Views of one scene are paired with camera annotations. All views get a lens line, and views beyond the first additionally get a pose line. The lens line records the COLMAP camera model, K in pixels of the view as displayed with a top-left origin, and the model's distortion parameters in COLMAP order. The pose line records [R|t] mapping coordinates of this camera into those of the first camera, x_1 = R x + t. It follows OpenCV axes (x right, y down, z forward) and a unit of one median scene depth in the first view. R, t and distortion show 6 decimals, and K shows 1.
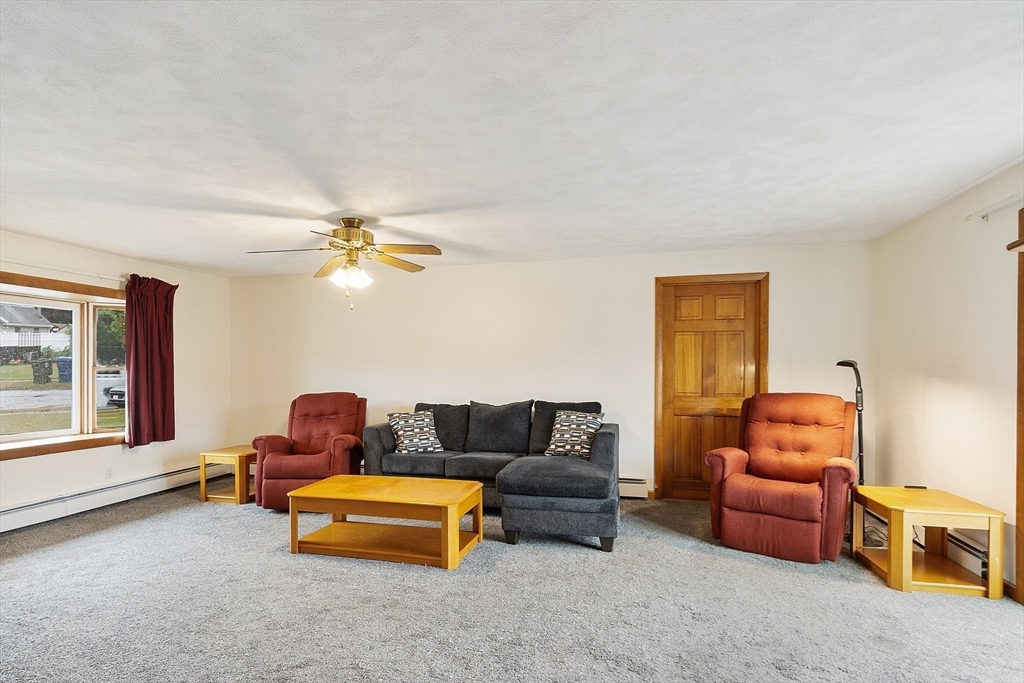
lens RADIAL K [[560.7, 0, 485.5], [0, 560.7, 365.7], [0, 0, 1]] dist [0.001046, 0.000100]
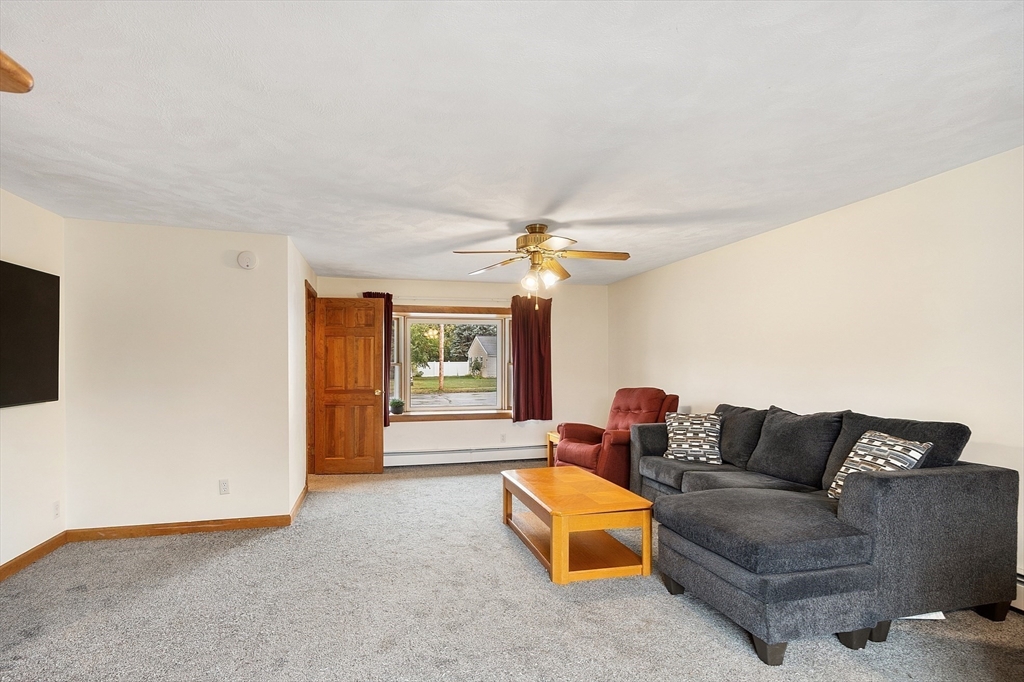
lens RADIAL K [[518.0, 0, 506.8], [0, 518.0, 356.1], [0, 0, 1]] dist [0.002408, 0.000507]
pose [[0.457036, -0.015786, -0.889308, 0.474721], [0.011535, 0.999864, -0.011820, -0.001206], [0.889374, -0.004856, 0.457155, 0.385290]]
